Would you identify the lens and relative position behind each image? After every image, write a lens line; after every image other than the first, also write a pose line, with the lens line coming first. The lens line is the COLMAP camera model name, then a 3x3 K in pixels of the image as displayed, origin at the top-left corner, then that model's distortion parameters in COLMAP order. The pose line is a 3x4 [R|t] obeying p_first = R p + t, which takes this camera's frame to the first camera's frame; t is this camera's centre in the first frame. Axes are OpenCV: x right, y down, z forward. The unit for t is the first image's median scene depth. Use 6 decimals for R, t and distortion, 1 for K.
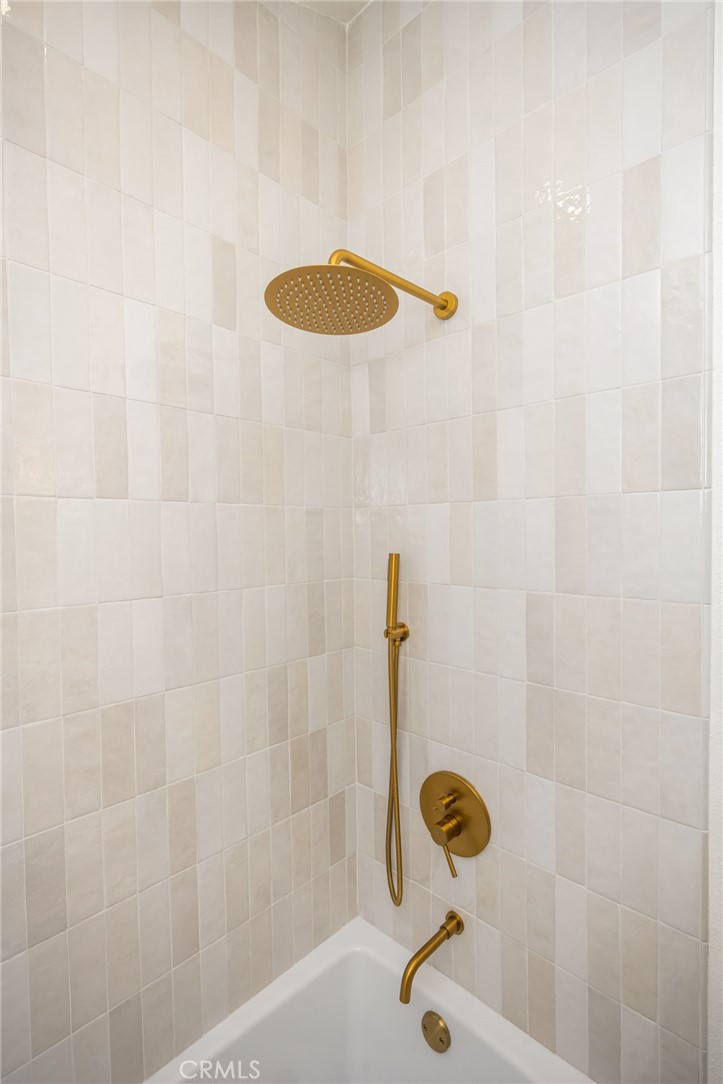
lens RADIAL K [[512.8, 0, 361.5], [0, 512.8, 545.3], [0, 0, 1]] dist [0.002336, 0.000393]
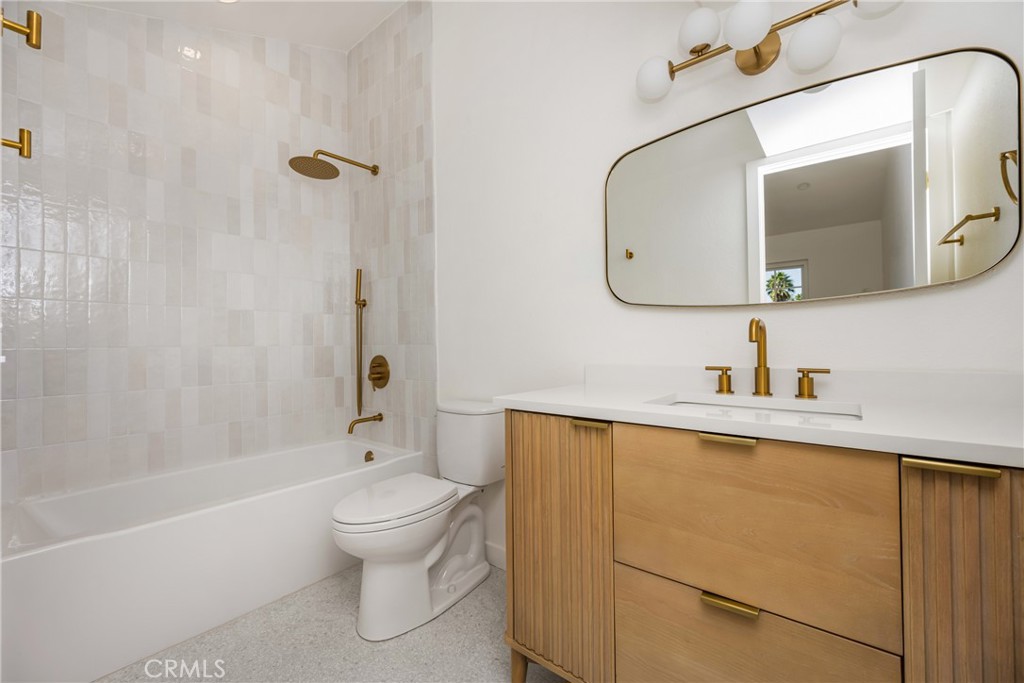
lens RADIAL K [[409.1, 0, 505.1], [0, 409.1, 336.8], [0, 0, 1]] dist [0.004449, 0.000126]
pose [[0.997020, 0.000349, 0.077139, 0.641151], [0.002717, 0.999210, -0.039639, 0.441320], [-0.077092, 0.039731, 0.996232, -1.034579]]
